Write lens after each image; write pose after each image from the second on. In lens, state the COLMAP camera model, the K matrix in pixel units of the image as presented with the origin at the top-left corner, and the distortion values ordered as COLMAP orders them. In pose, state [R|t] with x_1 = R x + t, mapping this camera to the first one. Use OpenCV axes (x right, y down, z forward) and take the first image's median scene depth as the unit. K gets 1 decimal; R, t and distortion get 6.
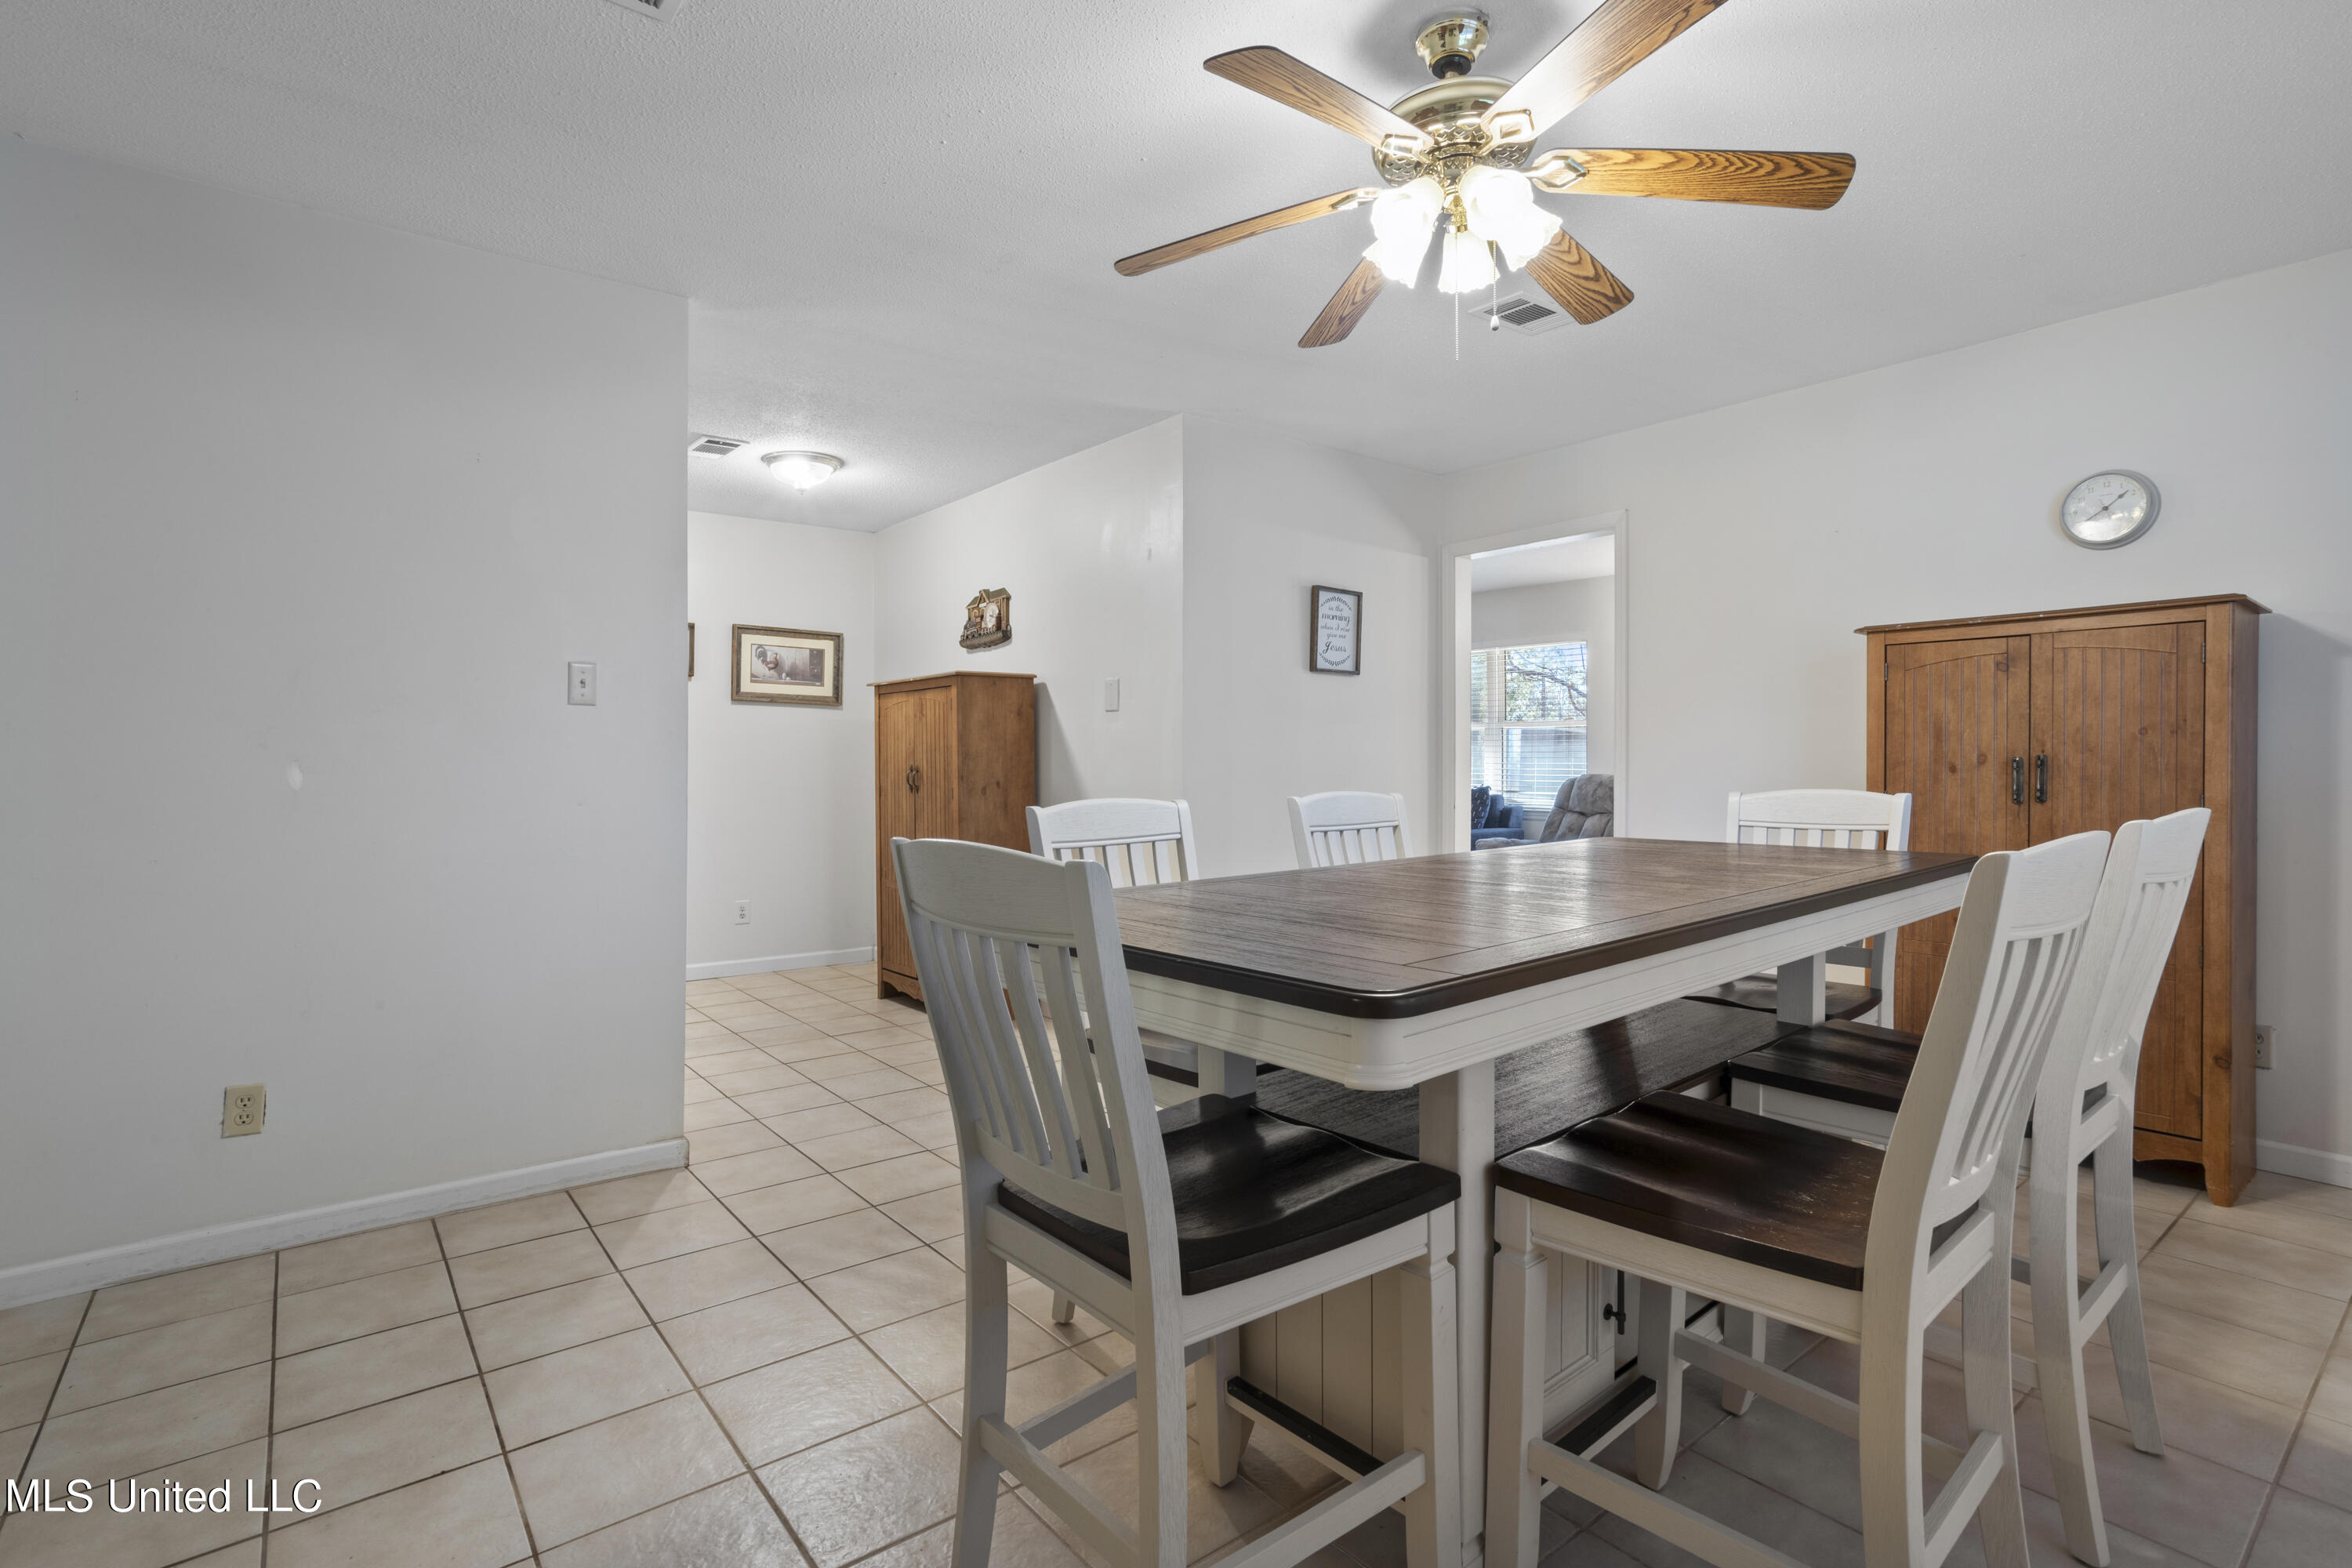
lens RADIAL K [[1147.6, 0, 1176.0], [0, 1147.6, 784.0], [0, 0, 1]] dist [-0.047262, 0.033699]
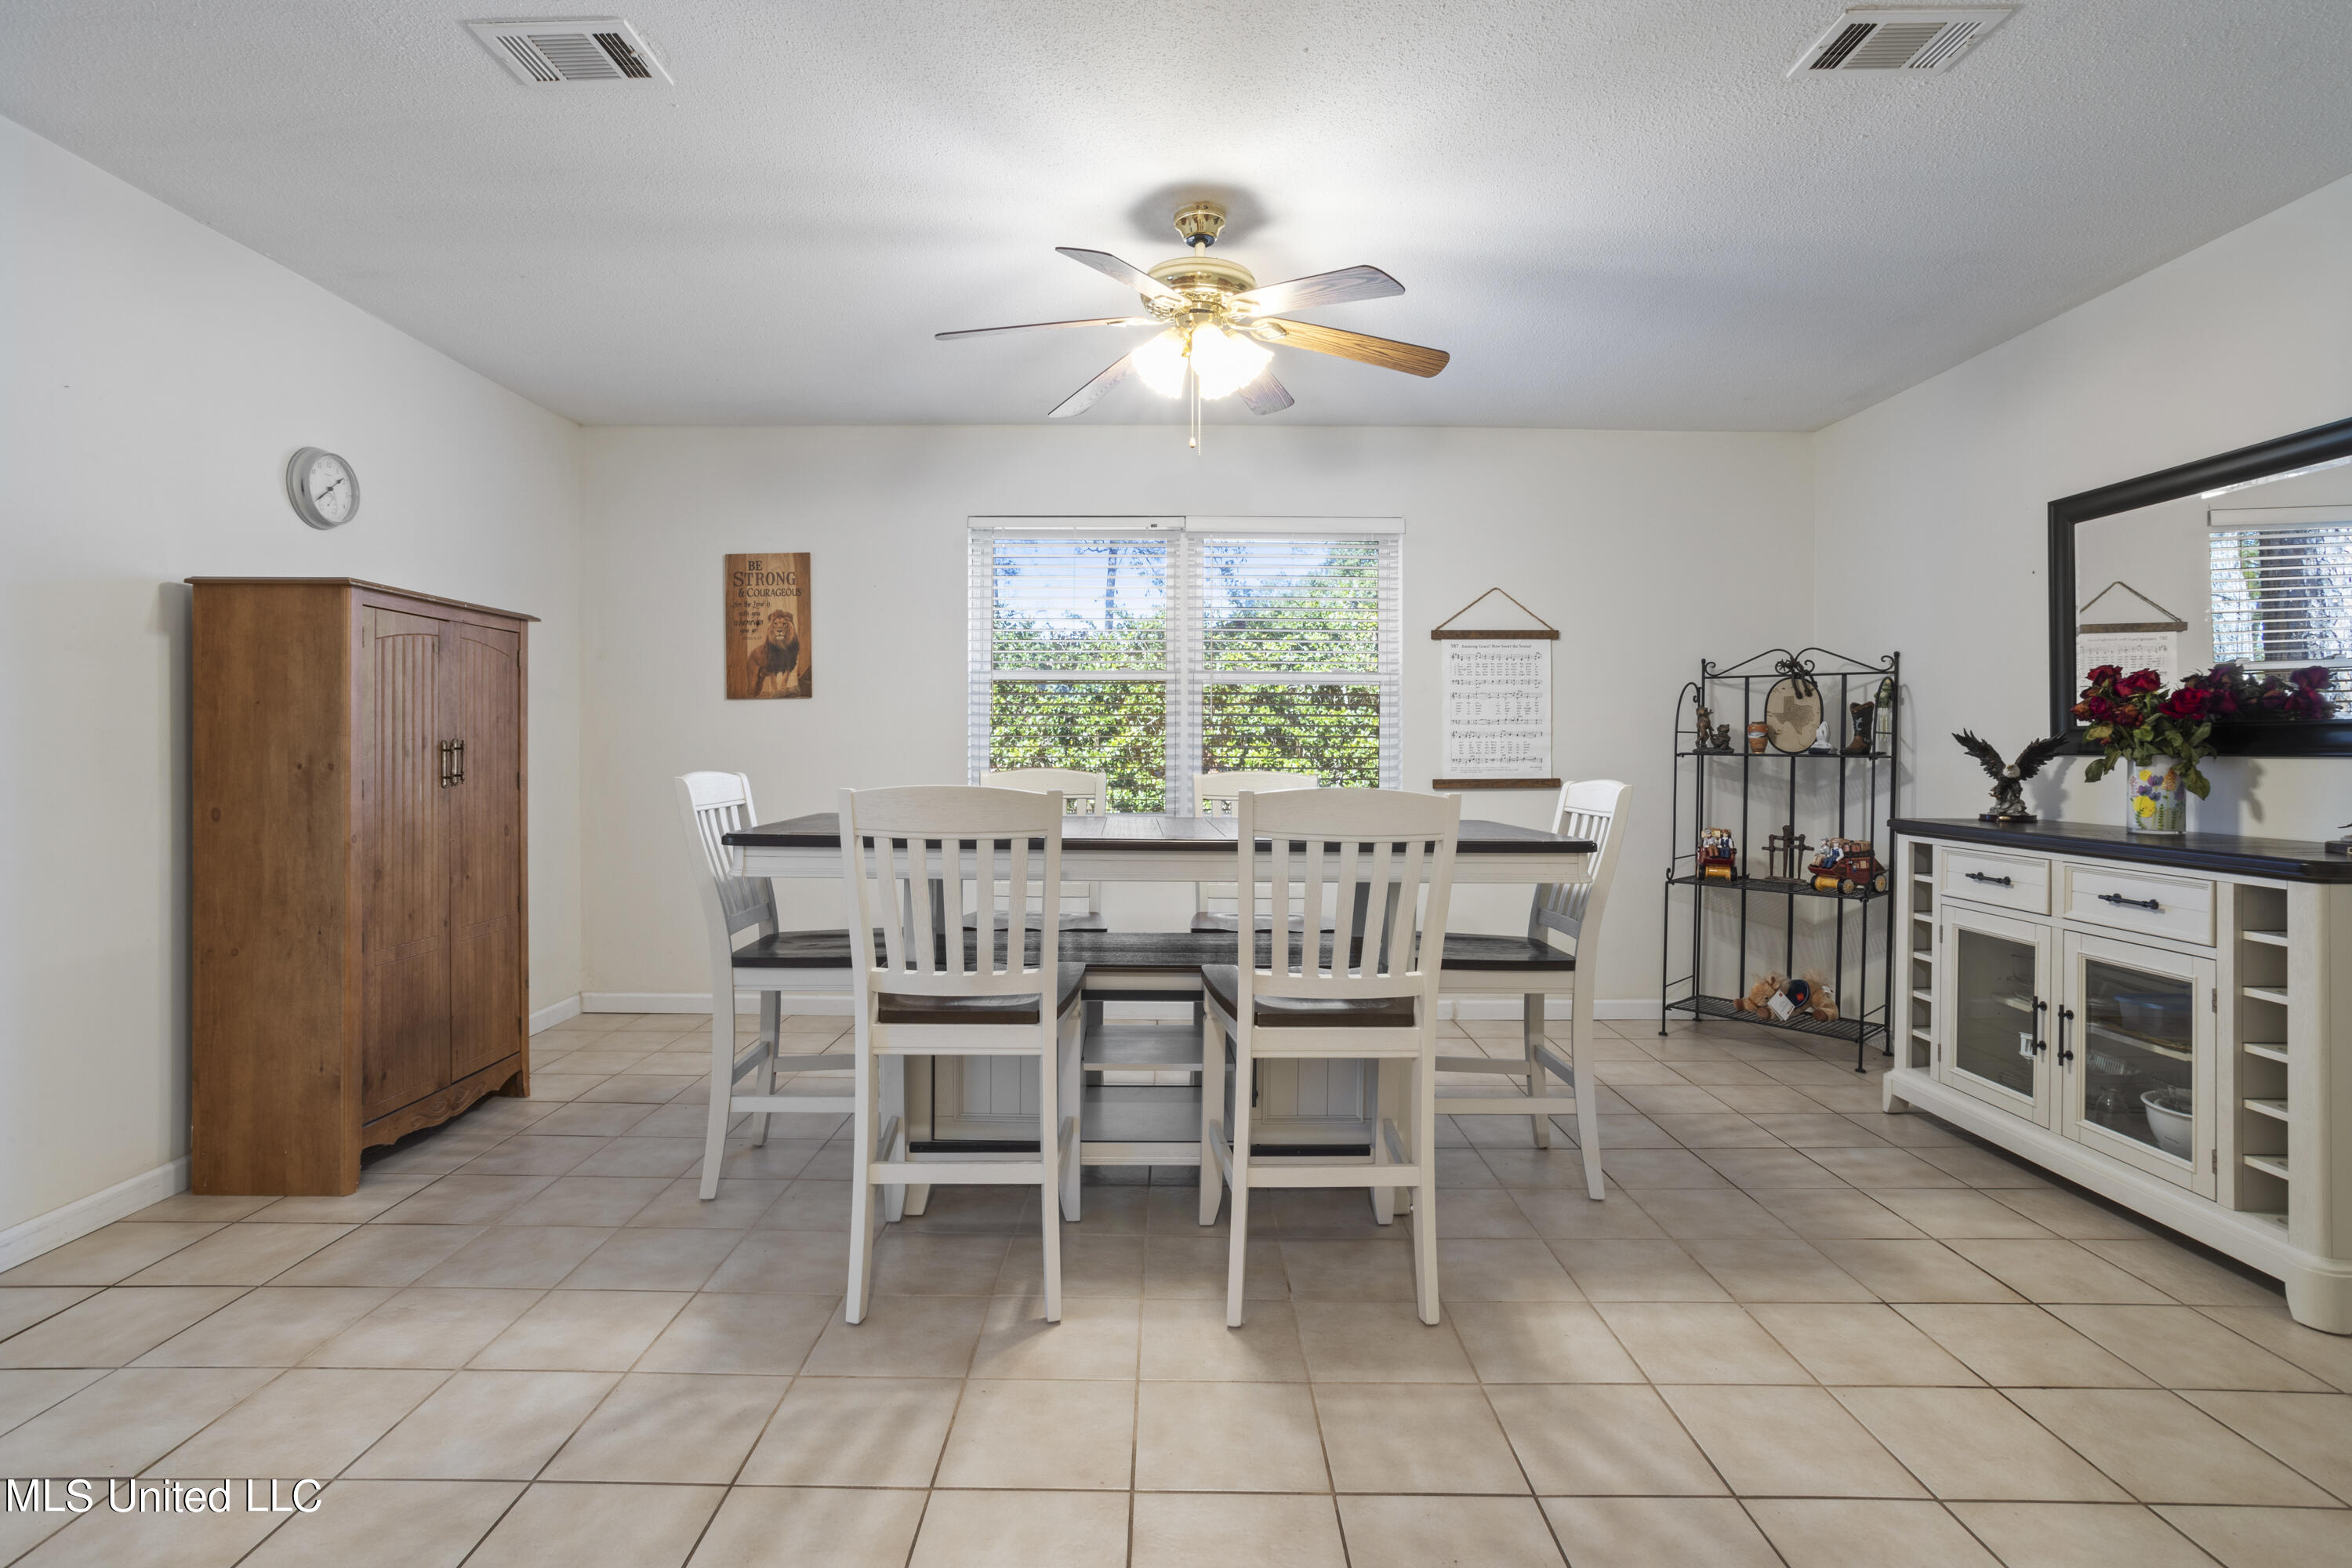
lens RADIAL K [[1148.3, 0, 1166.8], [0, 1148.3, 753.0], [0, 0, 1]] dist [-0.030893, 0.017244]
pose [[-0.779795, -0.001251, 0.626034, -0.232236], [0.009563, 0.999858, 0.013910, -0.012501], [-0.625962, 0.016833, -0.779672, 0.827243]]
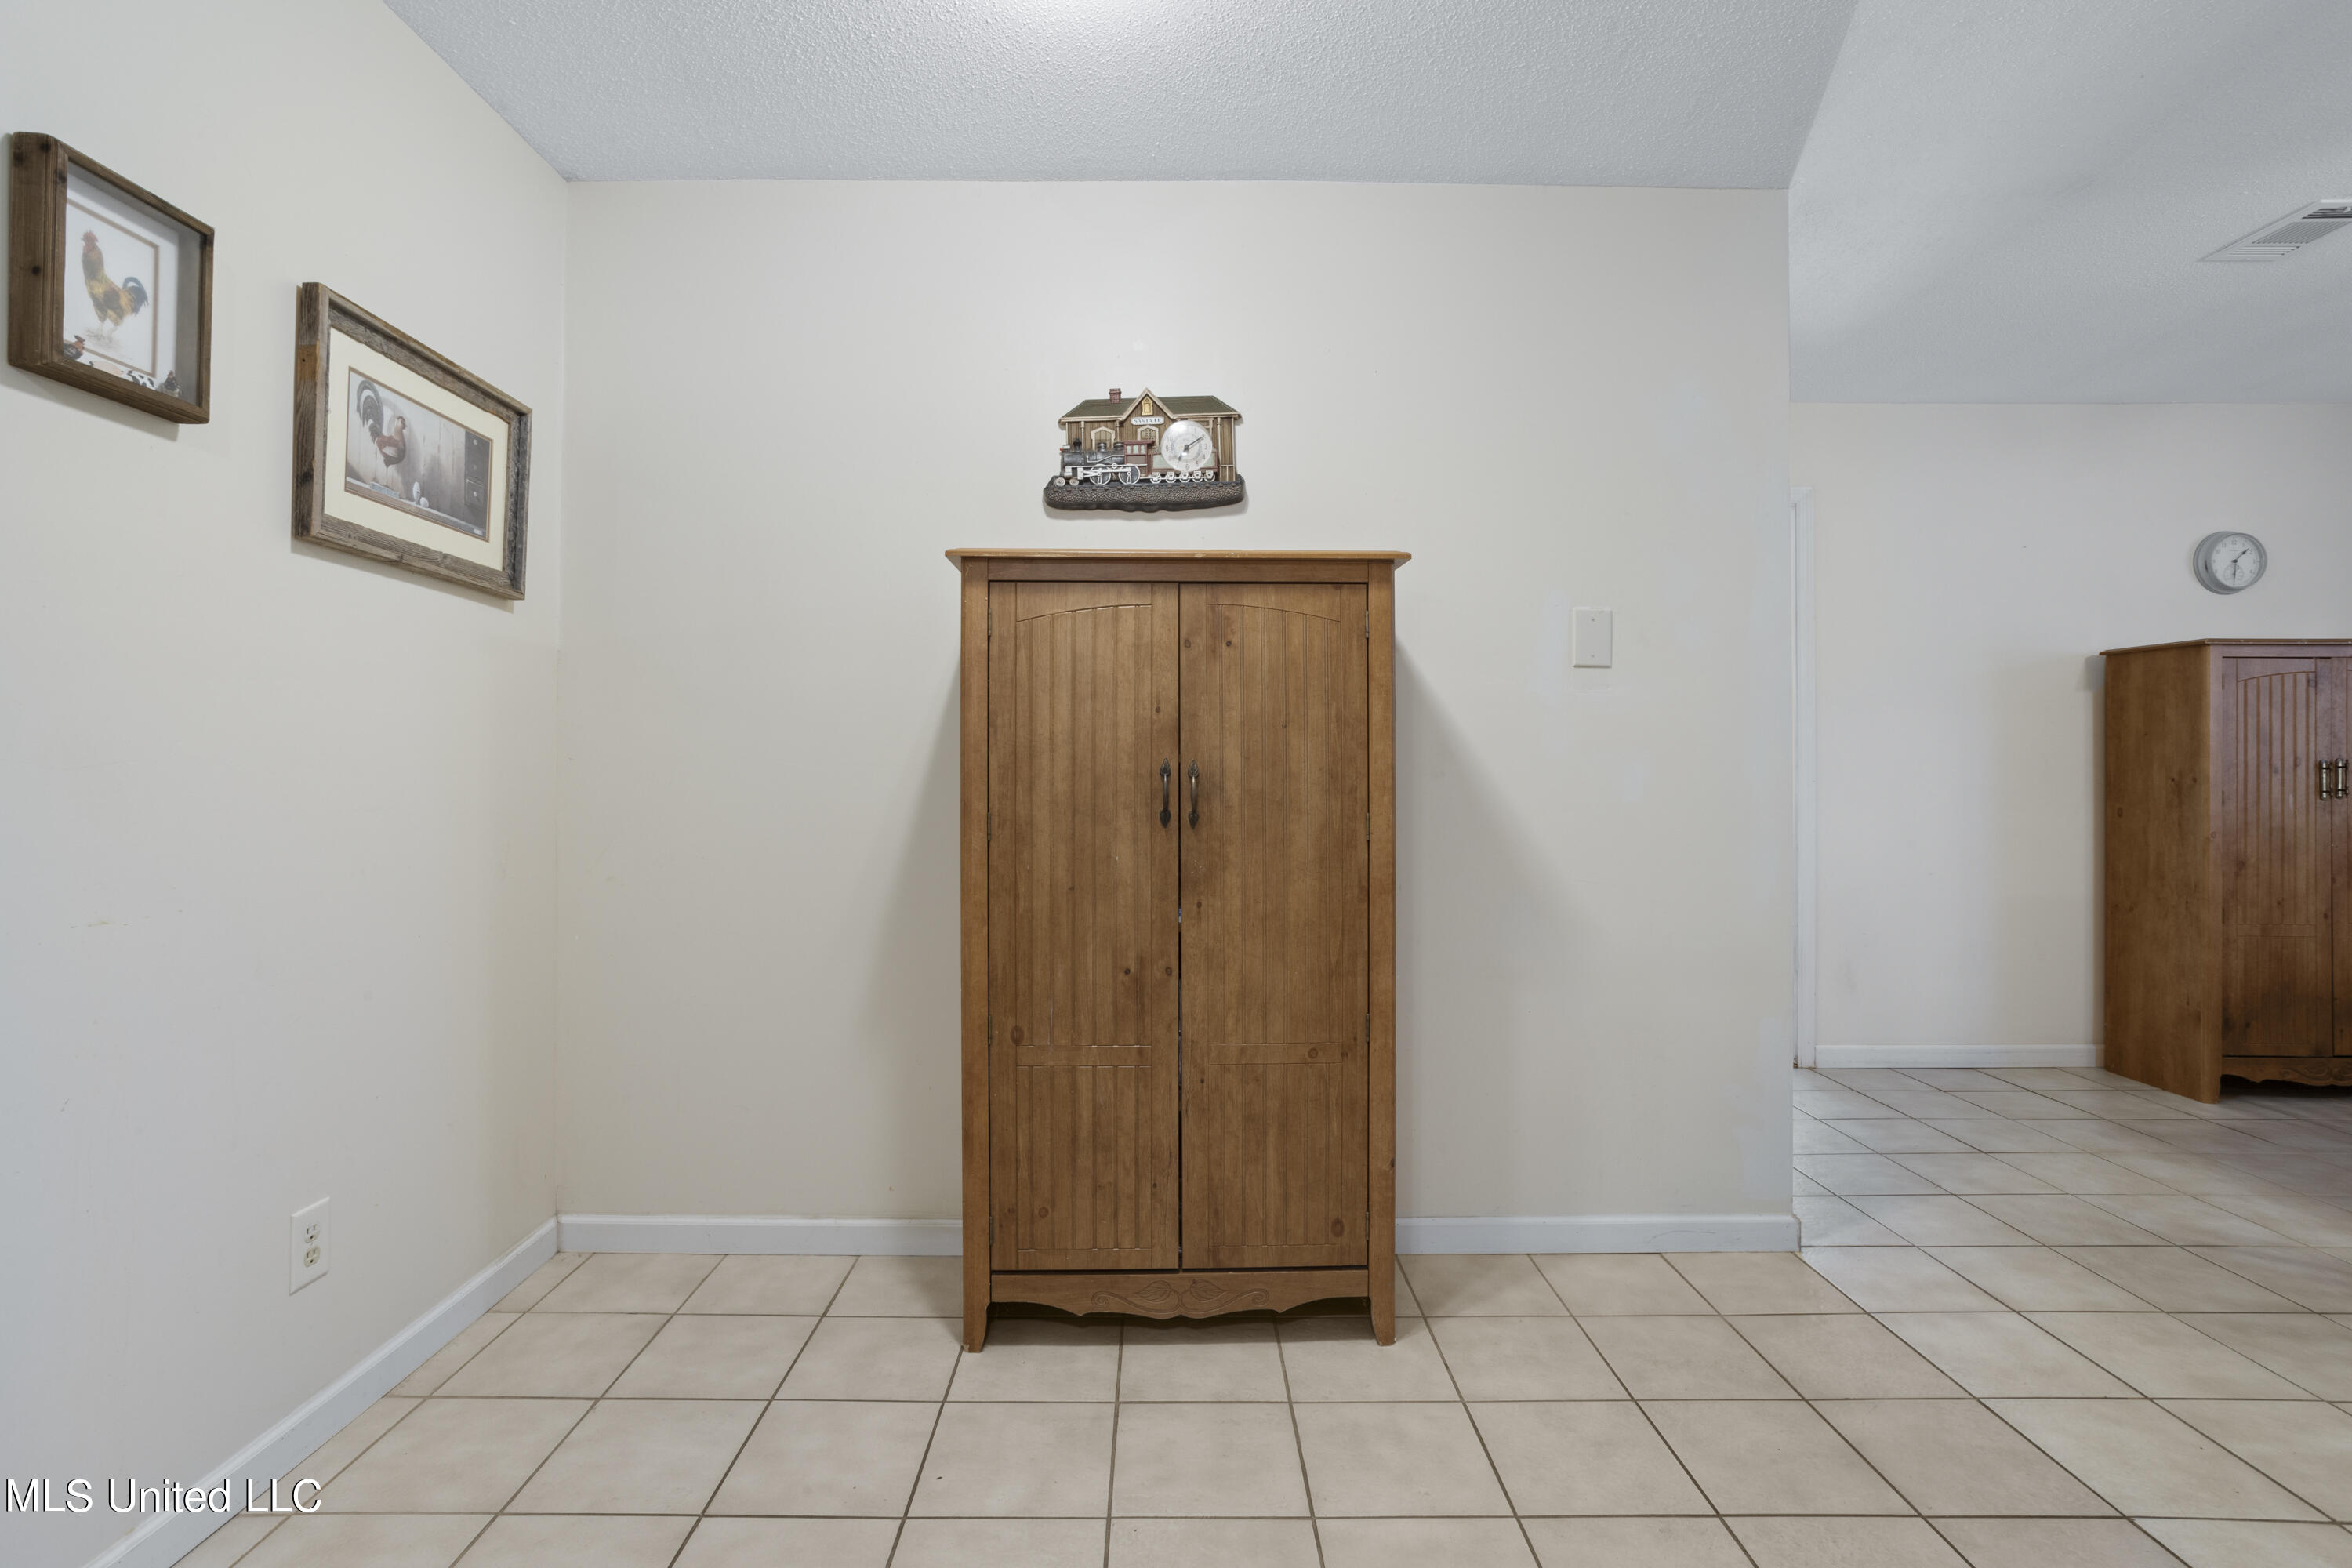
lens RADIAL K [[1131.8, 0, 1169.1], [0, 1131.8, 761.5], [0, 0, 1]] dist [-0.058086, 0.033116]
pose [[0.618500, 0.004759, 0.785770, -0.541971], [0.008811, 0.999877, -0.012990, -0.010946], [-0.785735, 0.014957, 0.618382, 0.736281]]
